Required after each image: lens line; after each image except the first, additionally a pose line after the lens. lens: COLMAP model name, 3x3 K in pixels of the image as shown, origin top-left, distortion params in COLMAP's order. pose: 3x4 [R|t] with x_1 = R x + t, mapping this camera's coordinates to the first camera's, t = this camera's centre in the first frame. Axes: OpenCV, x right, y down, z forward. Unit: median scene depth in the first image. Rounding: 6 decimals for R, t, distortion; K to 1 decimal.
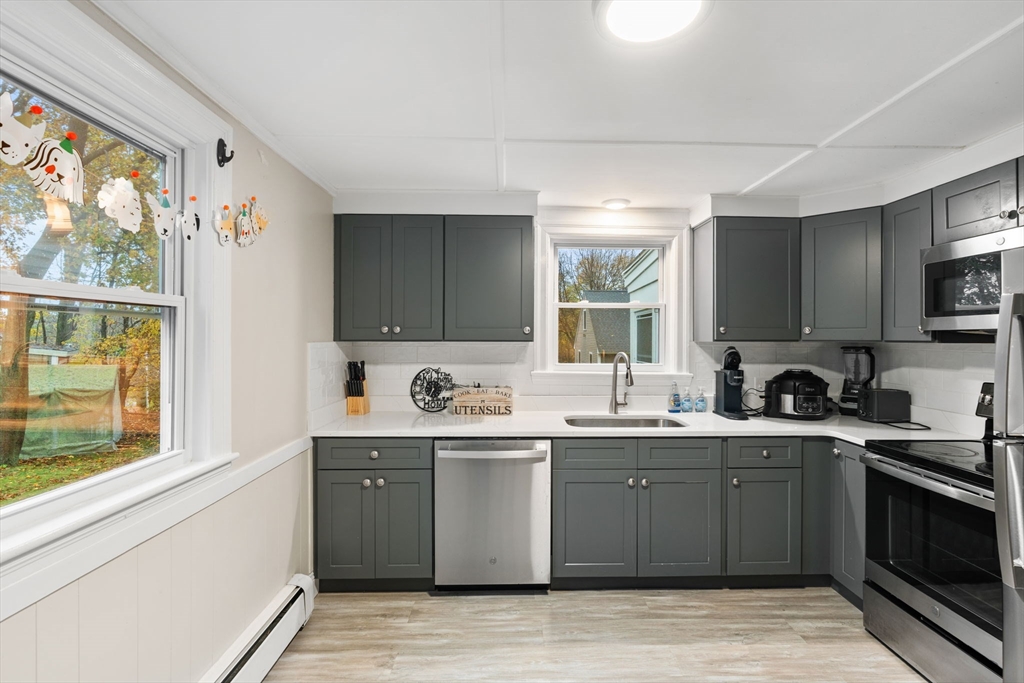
lens RADIAL K [[467.8, 0, 521.7], [0, 467.8, 342.5], [0, 0, 1]] dist [-0.005376, 0.000265]
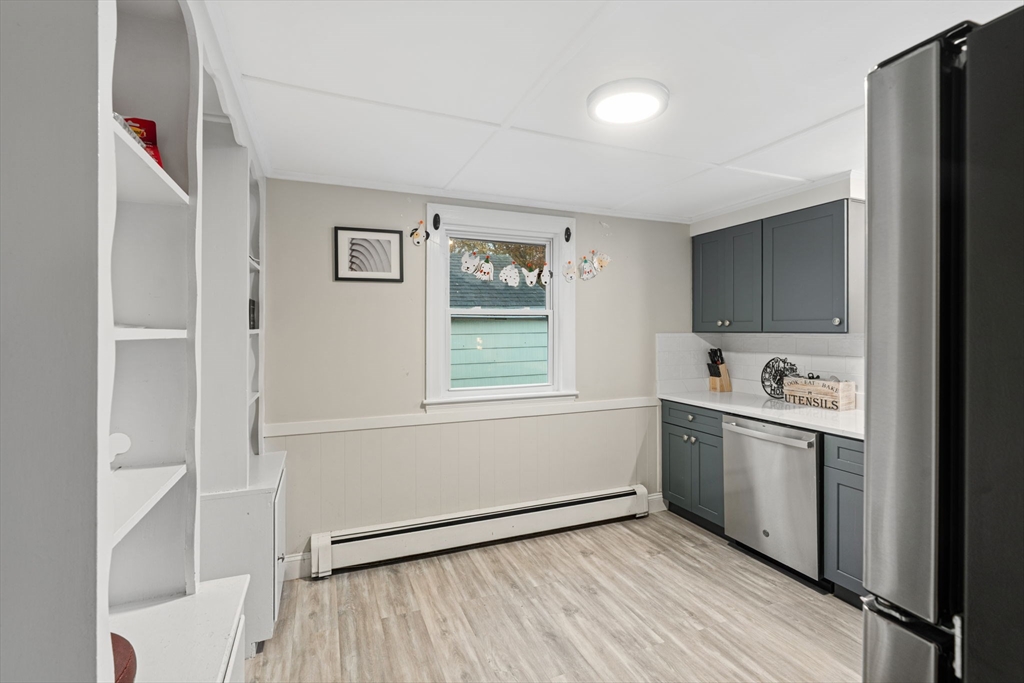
lens RADIAL K [[467.8, 0, 521.7], [0, 467.8, 342.5], [0, 0, 1]] dist [-0.005376, 0.000265]
pose [[0.369448, 0.021432, -0.929004, 0.695547], [-0.007839, 0.999770, 0.019947, 0.003281], [0.929218, -0.000087, 0.369531, 0.063010]]
